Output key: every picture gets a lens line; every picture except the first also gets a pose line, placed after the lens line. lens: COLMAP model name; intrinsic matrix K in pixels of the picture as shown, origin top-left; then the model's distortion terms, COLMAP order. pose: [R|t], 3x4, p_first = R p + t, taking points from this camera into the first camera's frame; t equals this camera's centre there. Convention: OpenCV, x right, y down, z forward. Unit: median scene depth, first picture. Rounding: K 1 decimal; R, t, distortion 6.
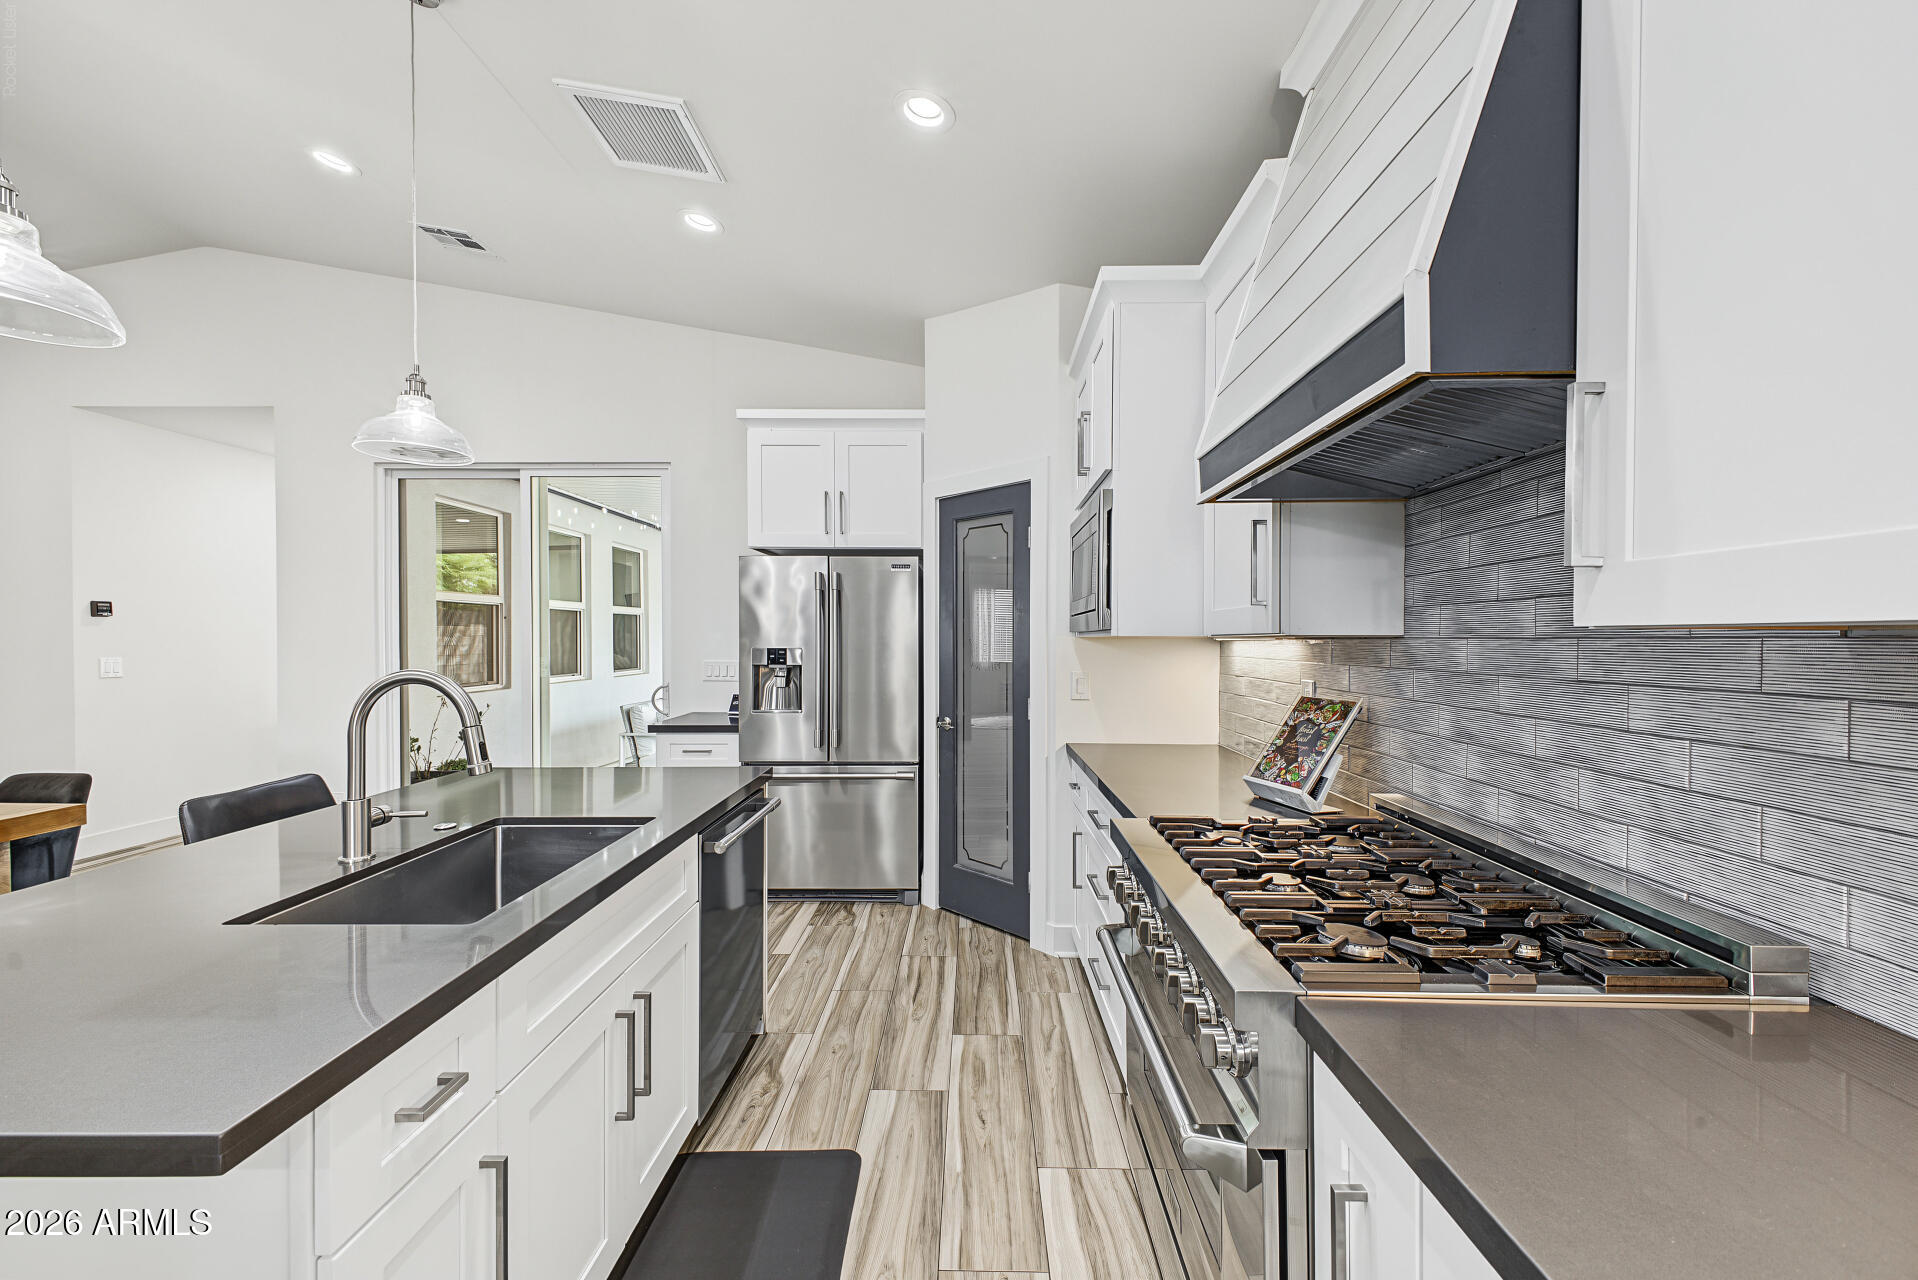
lens RADIAL K [[758.4, 0, 965.2], [0, 758.4, 642.5], [0, 0, 1]] dist [0.020209, -0.005112]
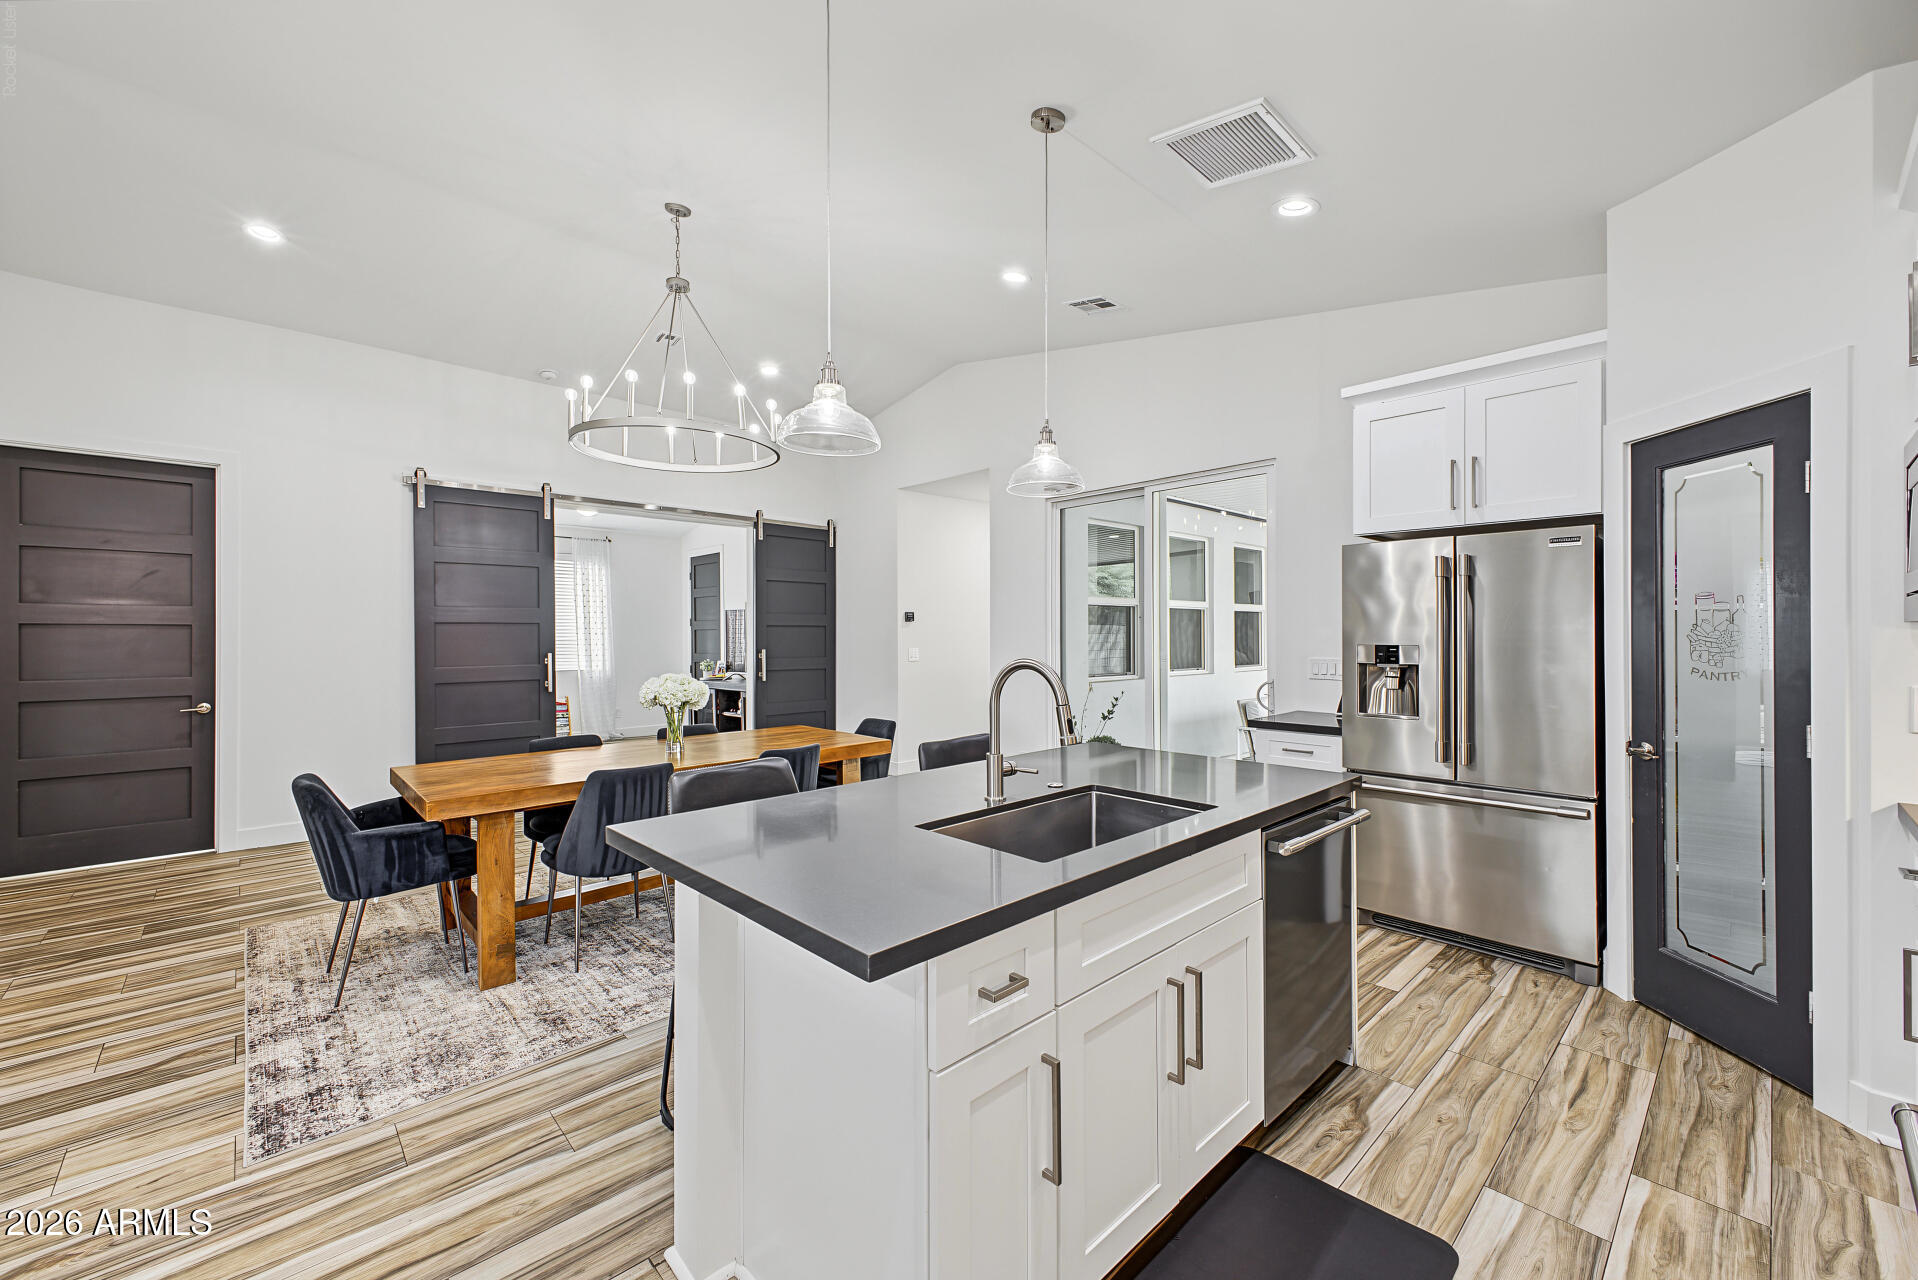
lens RADIAL K [[758.4, 0, 960.5], [0, 758.4, 633.6], [0, 0, 1]] dist [0.020209, -0.005112]
pose [[0.696903, -0.004094, -0.717154, 0.067561], [-0.001346, 0.999974, -0.007016, 0.001578], [0.717164, 0.005855, 0.696880, 0.018624]]
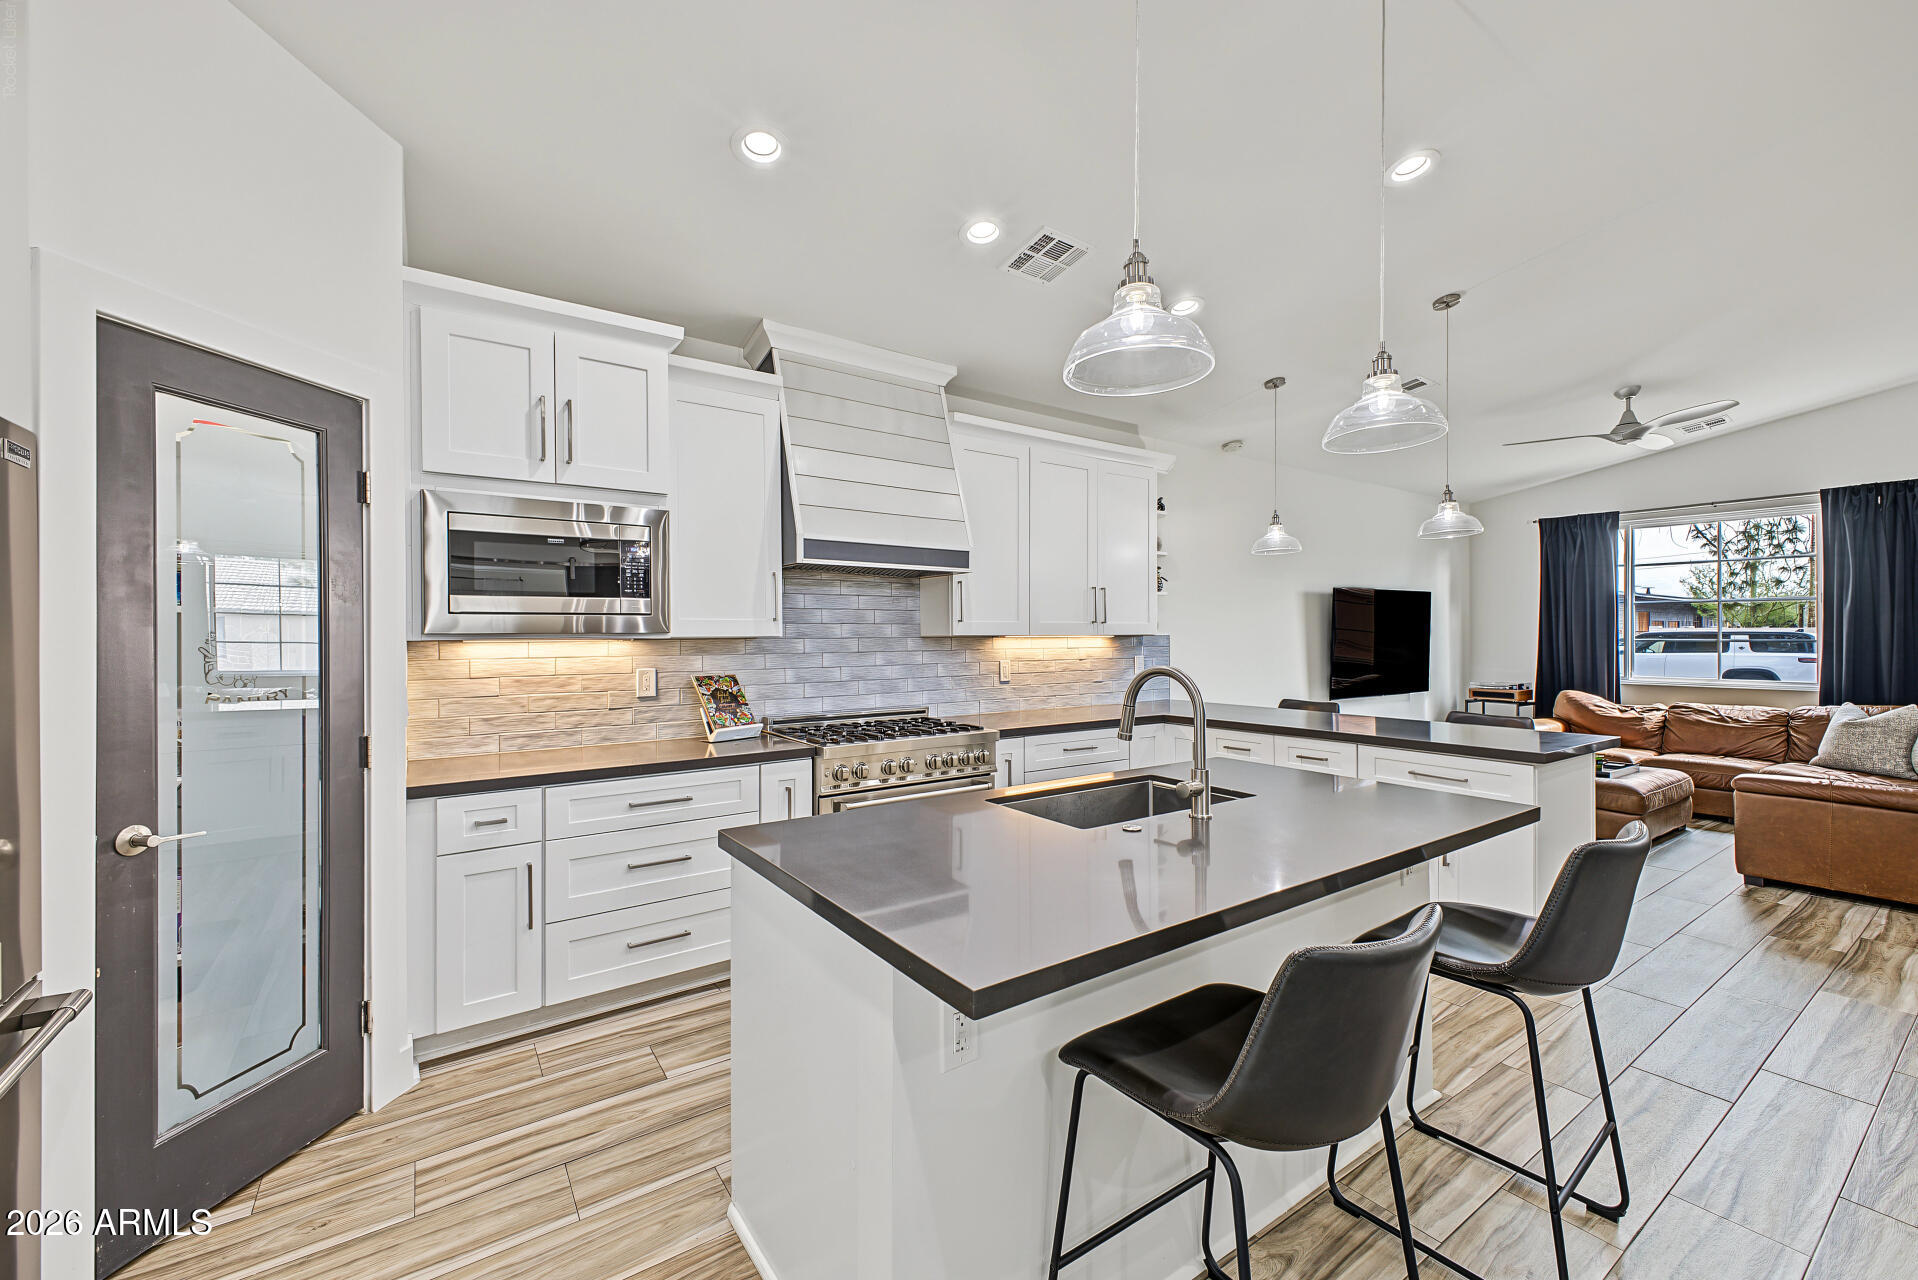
lens RADIAL K [[758.4, 0, 959.9], [0, 758.4, 637.7], [0, 0, 1]] dist [0.020209, -0.005112]
pose [[-0.587209, -0.001613, 0.809434, -0.947679], [0.008047, 0.999937, 0.007830, -0.013382], [-0.809396, 0.011112, -0.587159, 1.236485]]
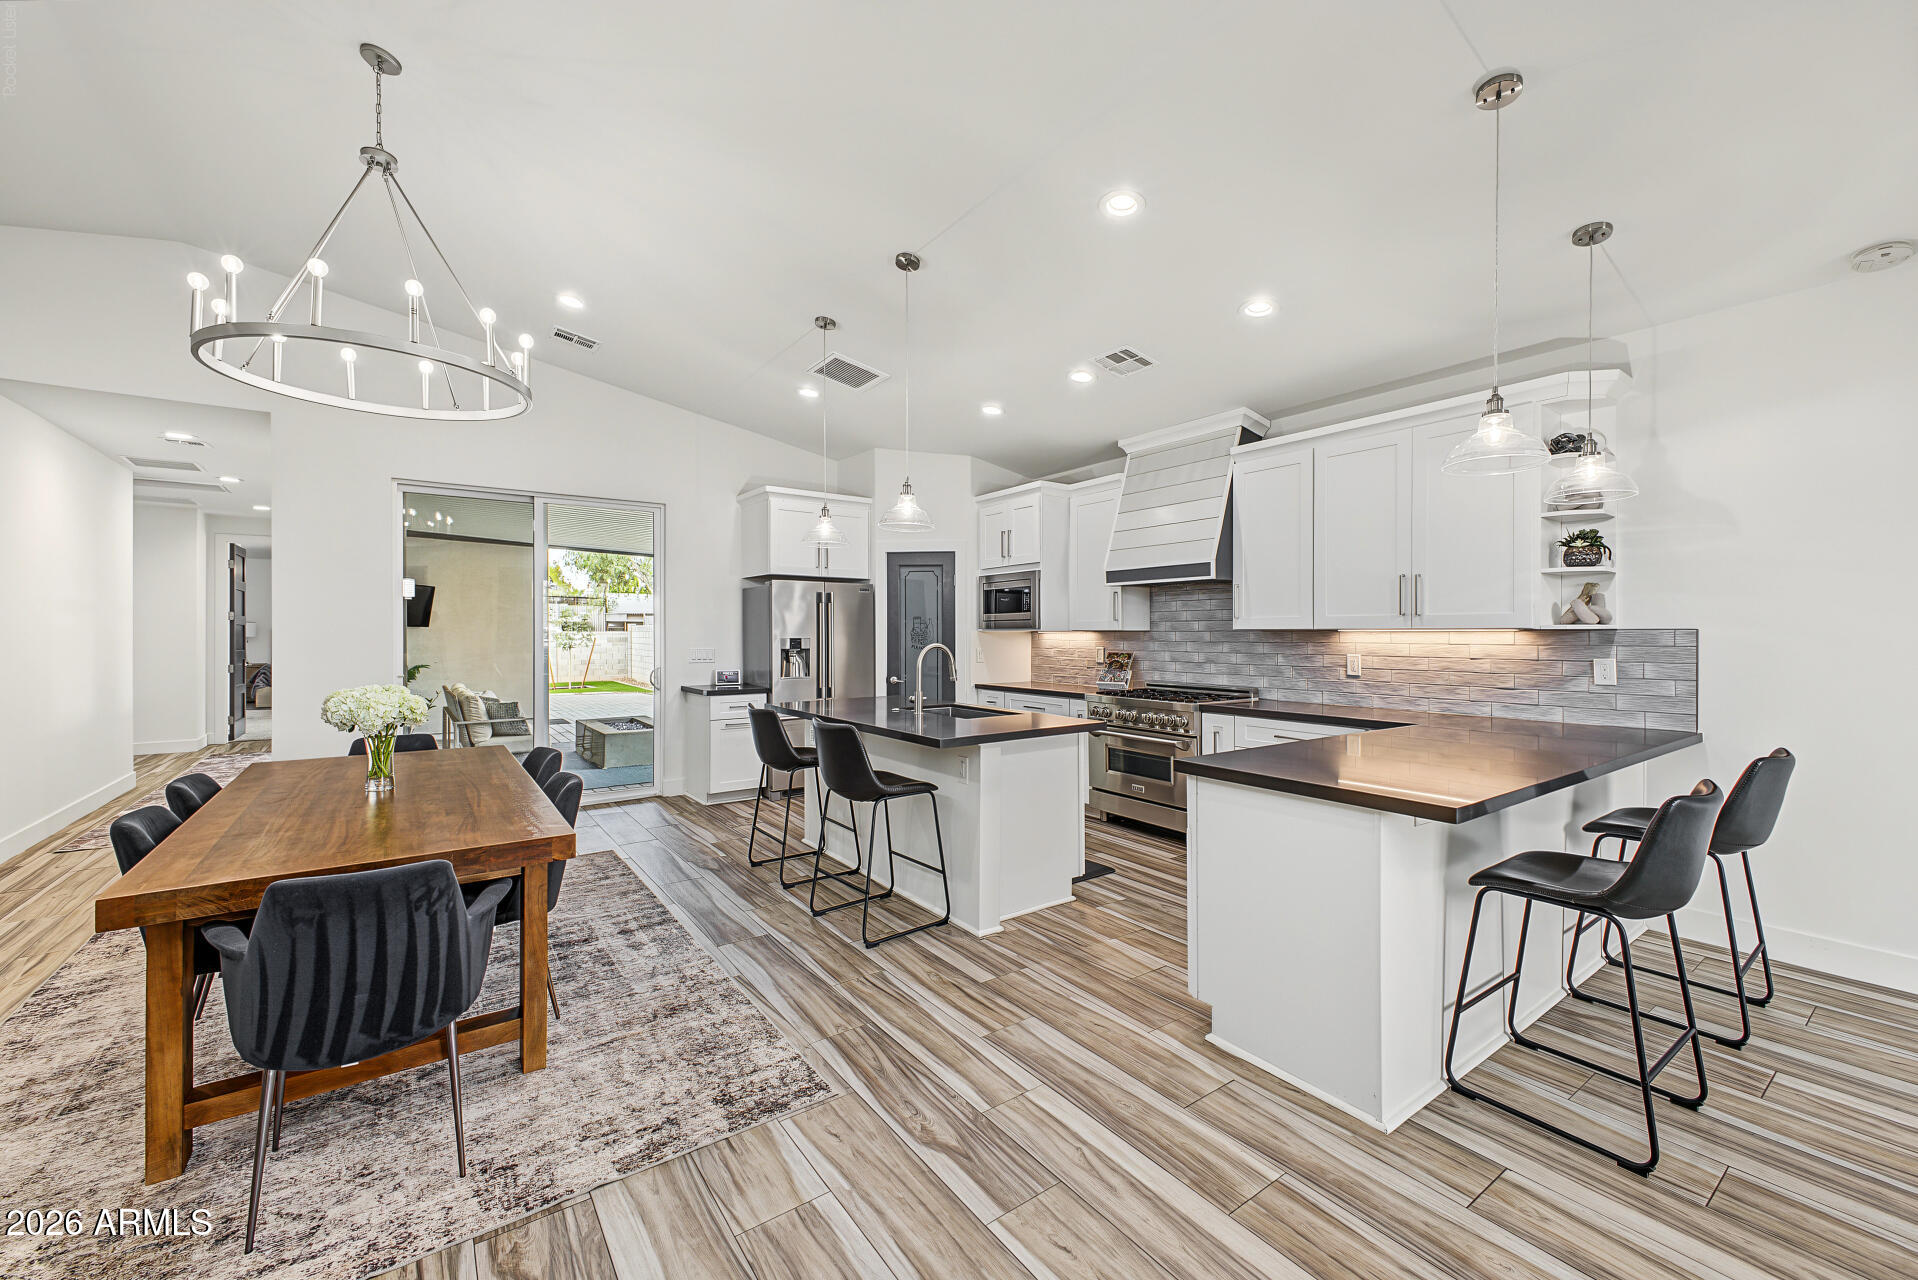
lens RADIAL K [[758.4, 0, 962.5], [0, 758.4, 634.1], [0, 0, 1]] dist [0.020209, -0.005112]
pose [[0.796800, -0.002649, 0.604238, -1.366396], [0.004935, 0.999986, -0.002124, 0.005697], [-0.604223, 0.004674, 0.796801, -0.722877]]
